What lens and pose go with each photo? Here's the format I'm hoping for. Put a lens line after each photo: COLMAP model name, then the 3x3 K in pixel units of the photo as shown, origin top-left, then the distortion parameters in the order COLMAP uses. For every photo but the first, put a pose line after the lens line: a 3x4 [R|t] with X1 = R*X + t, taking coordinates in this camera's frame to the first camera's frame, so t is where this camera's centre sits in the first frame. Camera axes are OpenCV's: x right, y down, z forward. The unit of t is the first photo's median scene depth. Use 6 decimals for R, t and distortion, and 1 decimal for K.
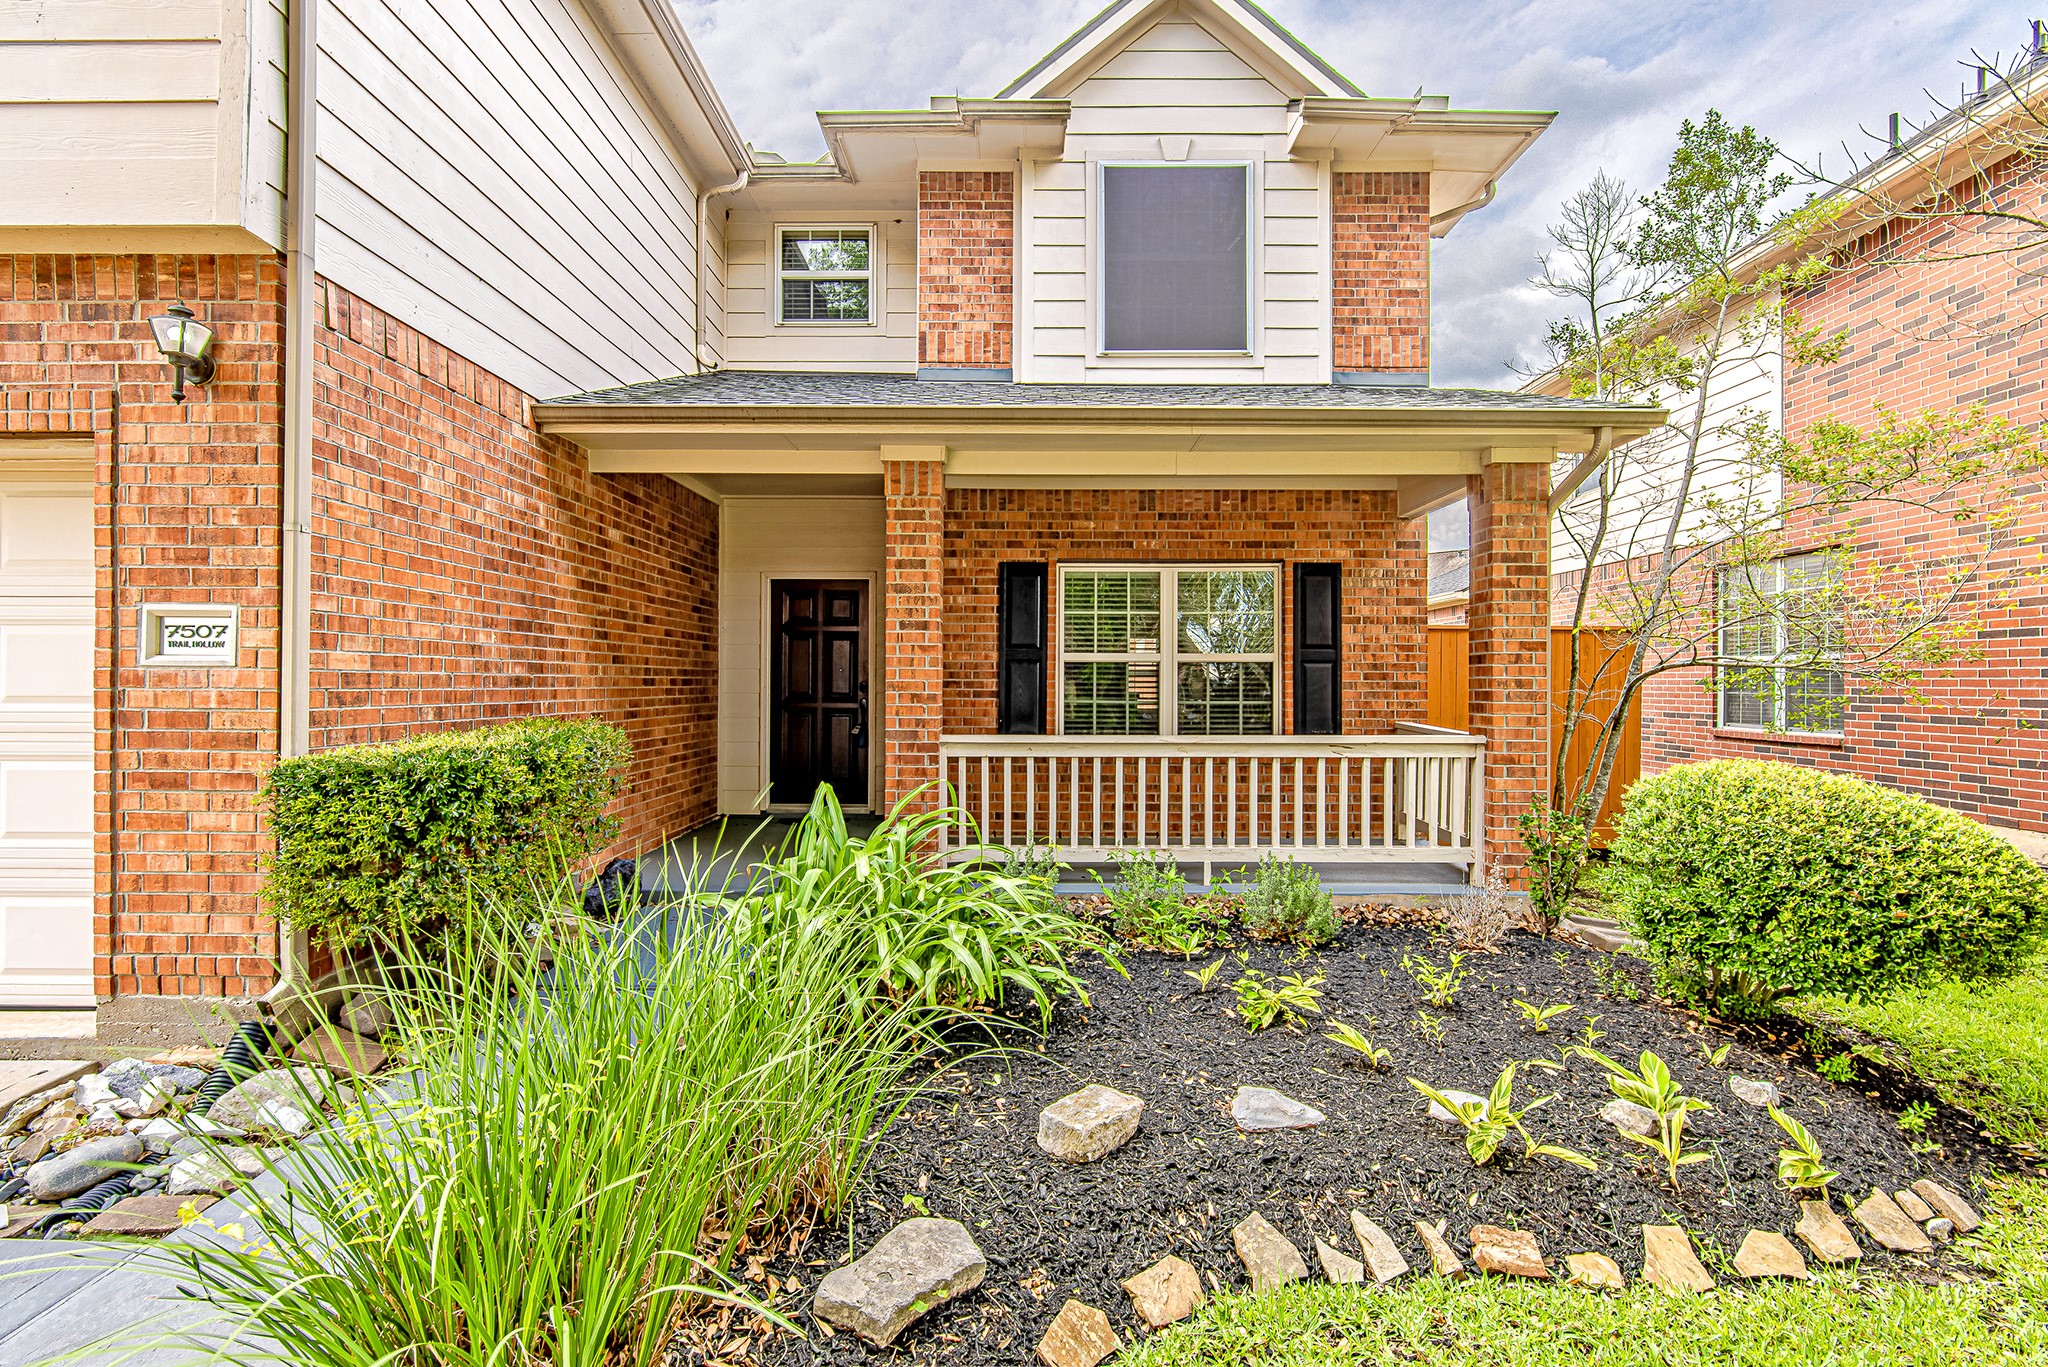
lens RADIAL K [[1007.6, 0, 1016.4], [0, 1007.6, 676.6], [0, 0, 1]] dist [0.005102, -0.000838]
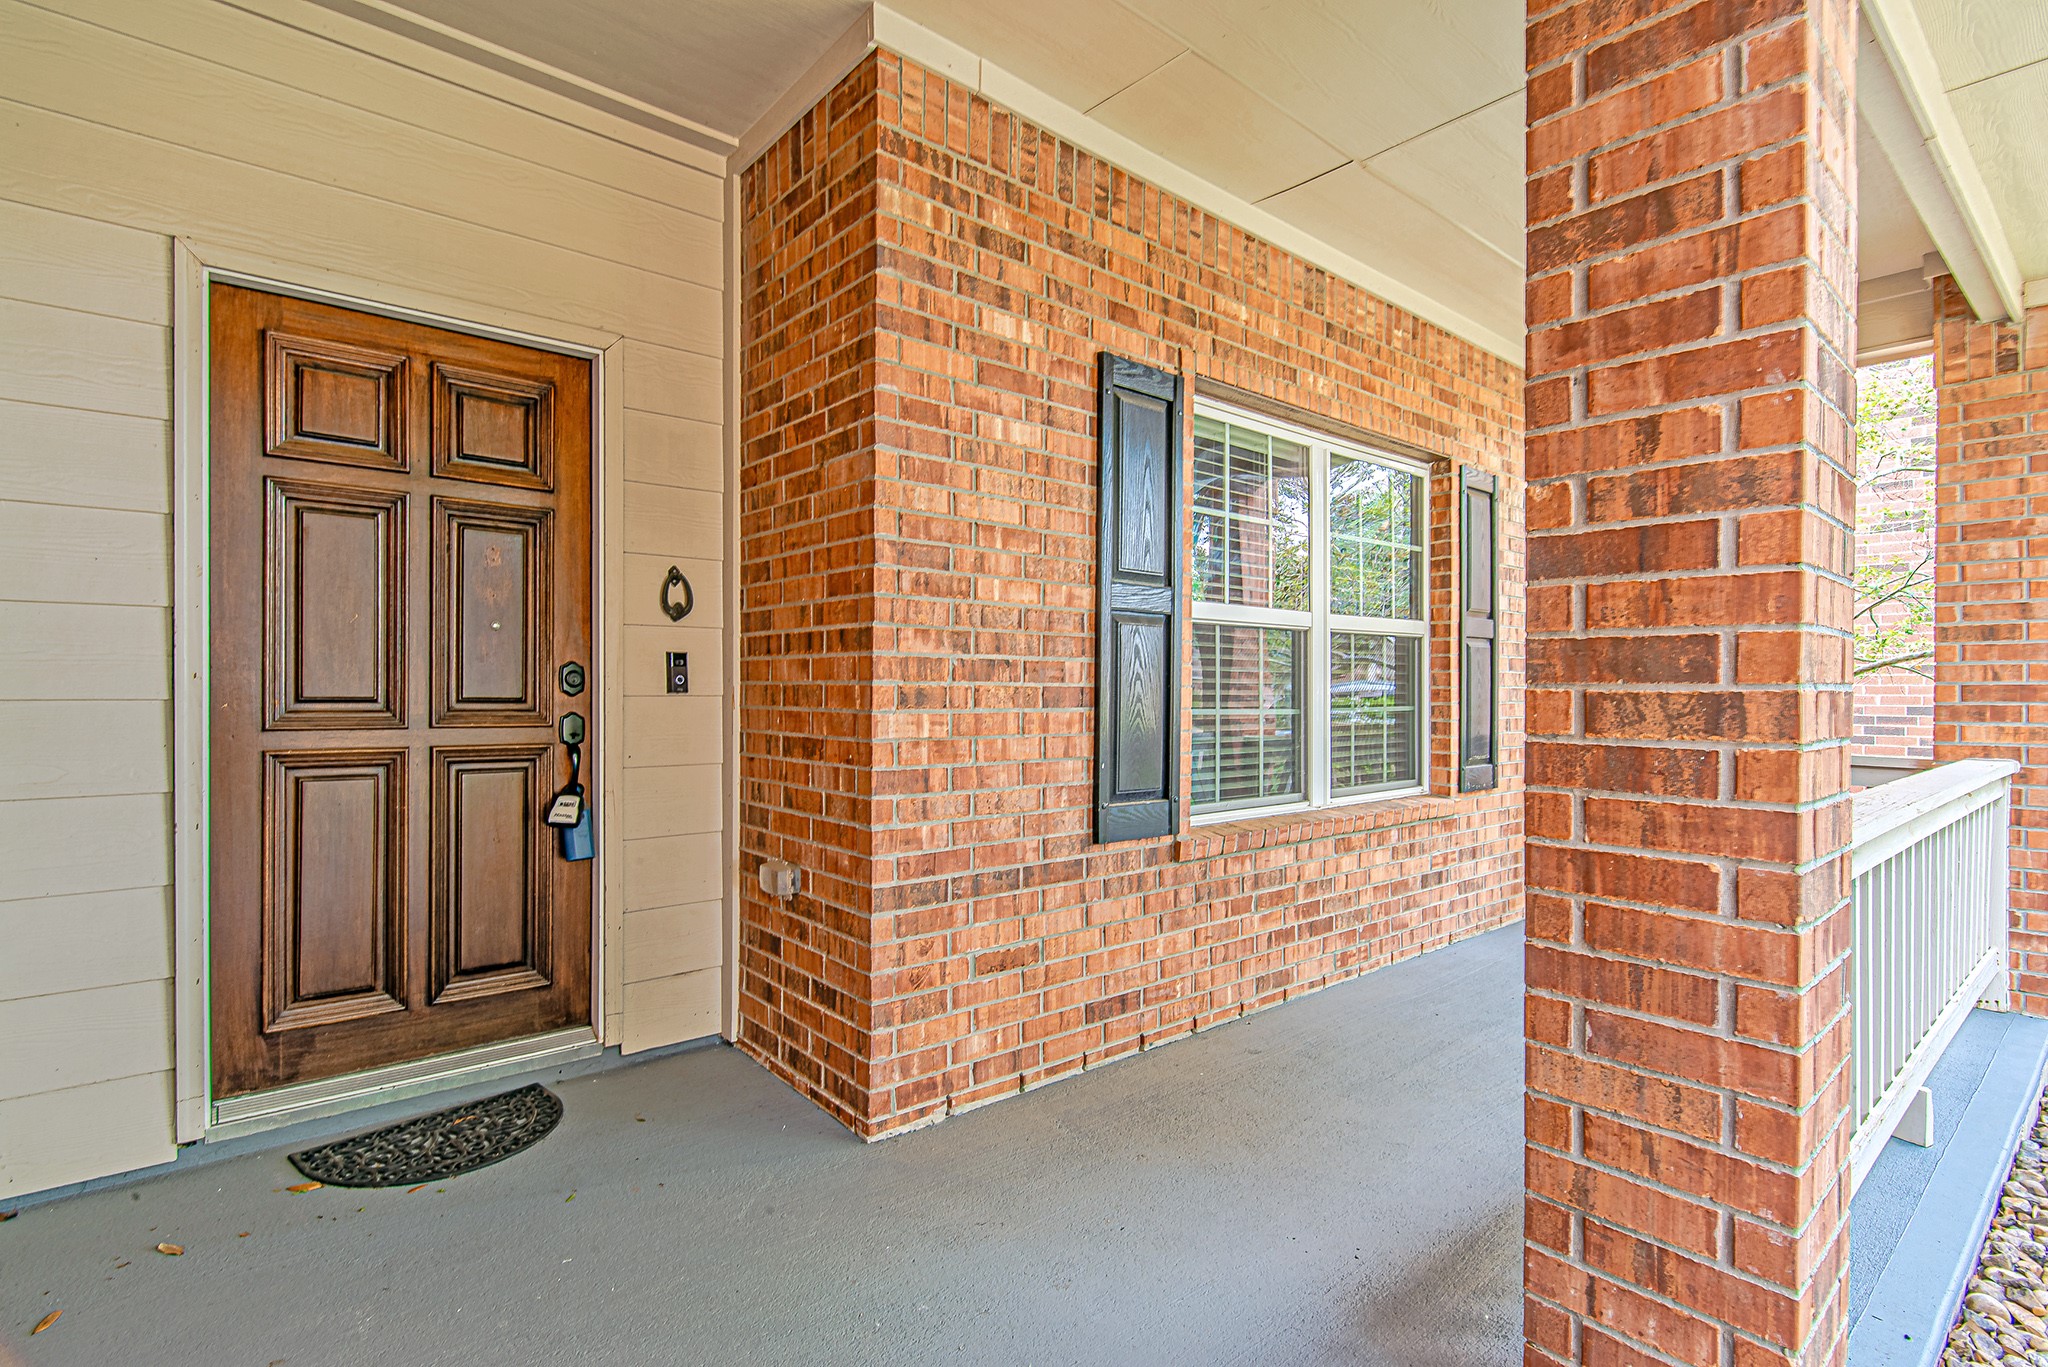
lens RADIAL K [[1007.6, 0, 1023.5], [0, 1007.6, 686.1], [0, 0, 1]] dist [0.005102, -0.000838]
pose [[0.763161, 0.003781, 0.646198, -0.282515], [-0.007083, 0.999972, 0.002515, 0.012021], [-0.646170, -0.006496, 0.763166, 0.726135]]
